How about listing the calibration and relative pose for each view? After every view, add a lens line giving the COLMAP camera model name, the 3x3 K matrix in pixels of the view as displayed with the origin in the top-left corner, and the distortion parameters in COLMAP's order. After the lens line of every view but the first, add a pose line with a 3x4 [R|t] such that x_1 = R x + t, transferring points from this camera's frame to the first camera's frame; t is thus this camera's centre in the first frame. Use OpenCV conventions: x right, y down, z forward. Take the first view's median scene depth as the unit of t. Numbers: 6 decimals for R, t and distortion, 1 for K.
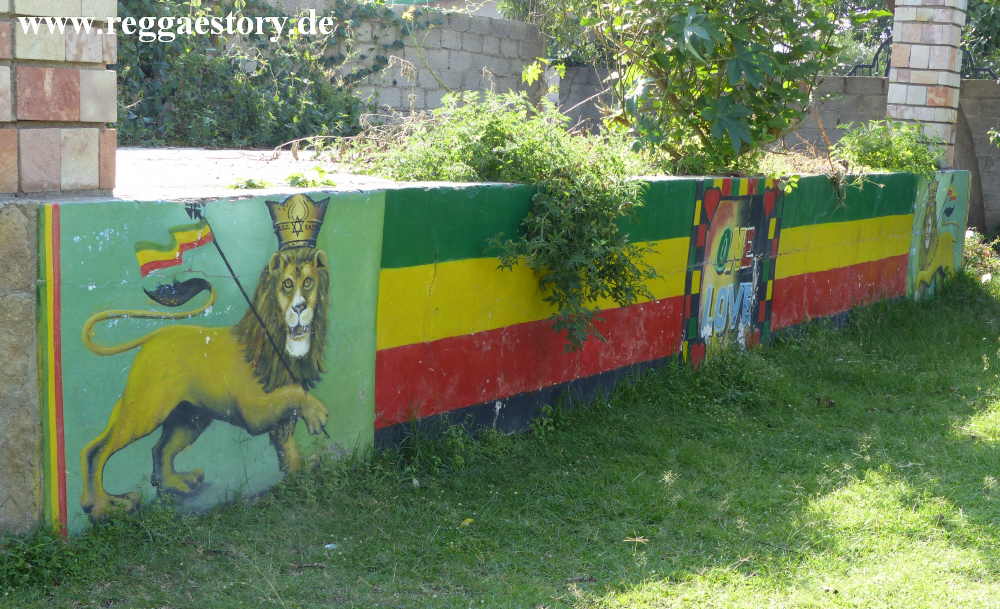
lens RADIAL K [[1364.1, 0, 498.4], [0, 1364.1, 308.5], [0, 0, 1]] dist [-0.022249, 0.000000]
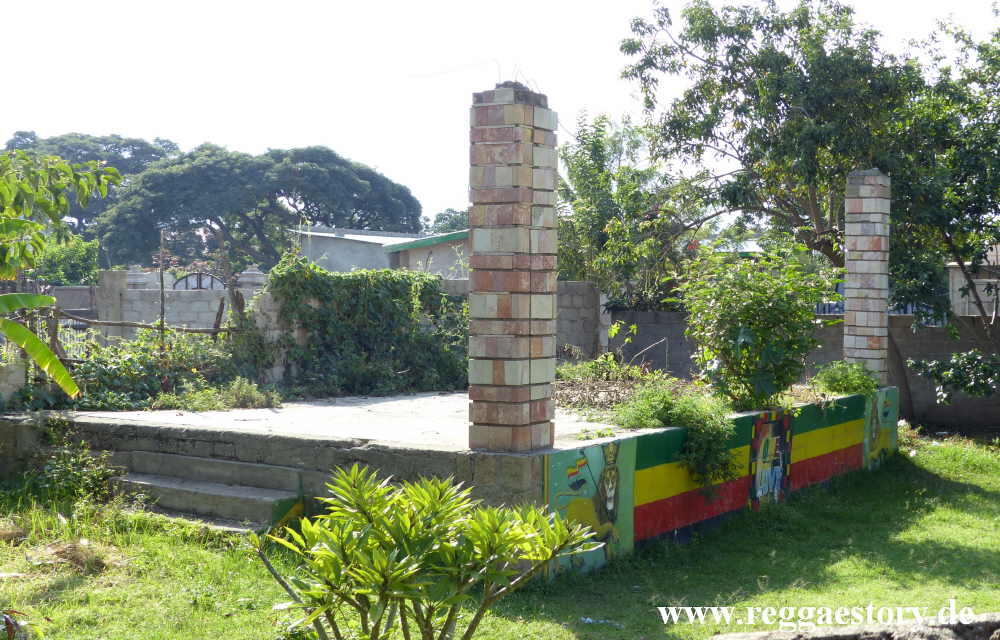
lens RADIAL K [[1307.7, 0, 500.0], [0, 1307.7, 315.3], [0, 0, 1]] dist [-0.028248, 0.000000]
pose [[0.999181, -0.032646, 0.023927, -0.240497], [0.035404, 0.991428, -0.125764, -0.013350], [-0.019616, 0.126508, 0.991772, -0.814252]]
